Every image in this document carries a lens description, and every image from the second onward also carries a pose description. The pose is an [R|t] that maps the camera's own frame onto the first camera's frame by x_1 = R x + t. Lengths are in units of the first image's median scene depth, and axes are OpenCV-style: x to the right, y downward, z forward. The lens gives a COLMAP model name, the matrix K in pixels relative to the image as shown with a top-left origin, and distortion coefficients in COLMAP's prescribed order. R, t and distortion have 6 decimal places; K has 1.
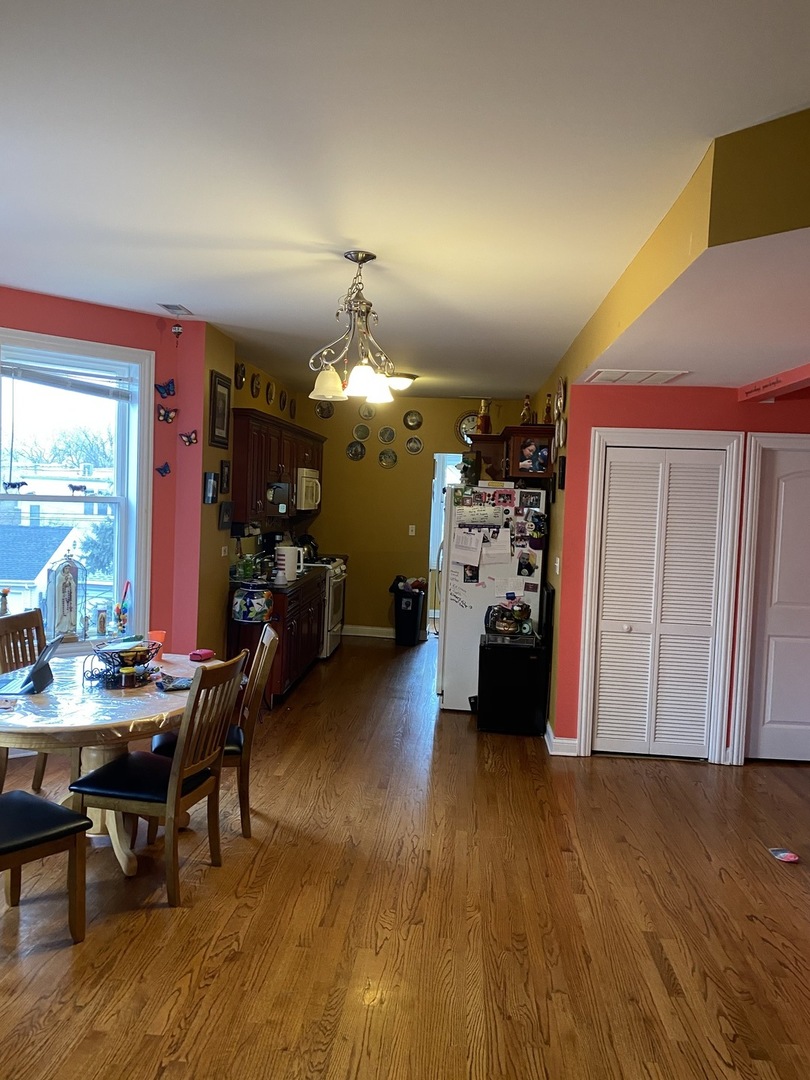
lens RADIAL K [[837.4, 0, 409.8], [0, 837.4, 540.5], [0, 0, 1]] dist [0.049422, -0.060202]
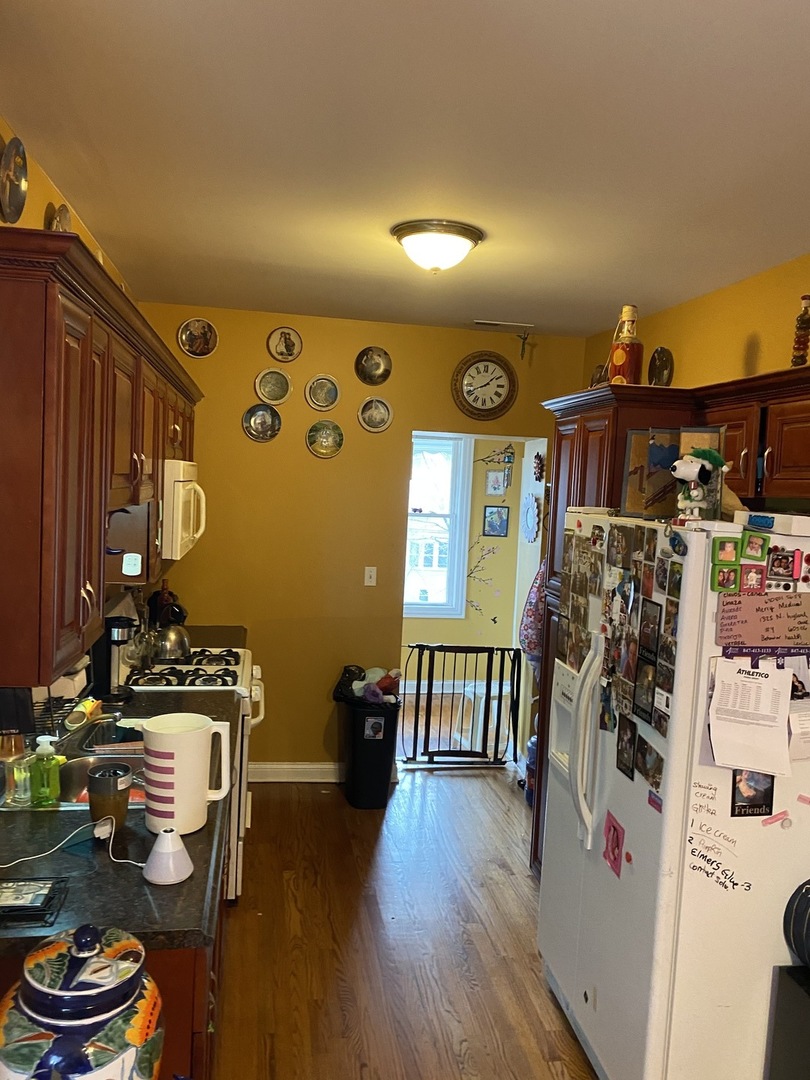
lens RADIAL K [[837.4, 0, 396.4], [0, 837.4, 535.8], [0, 0, 1]] dist [0.049422, -0.060202]
pose [[0.975129, -0.010144, 0.221408, -0.118852], [0.005383, 0.999741, 0.022099, -0.059962], [-0.221575, -0.020357, 0.974931, 0.591220]]
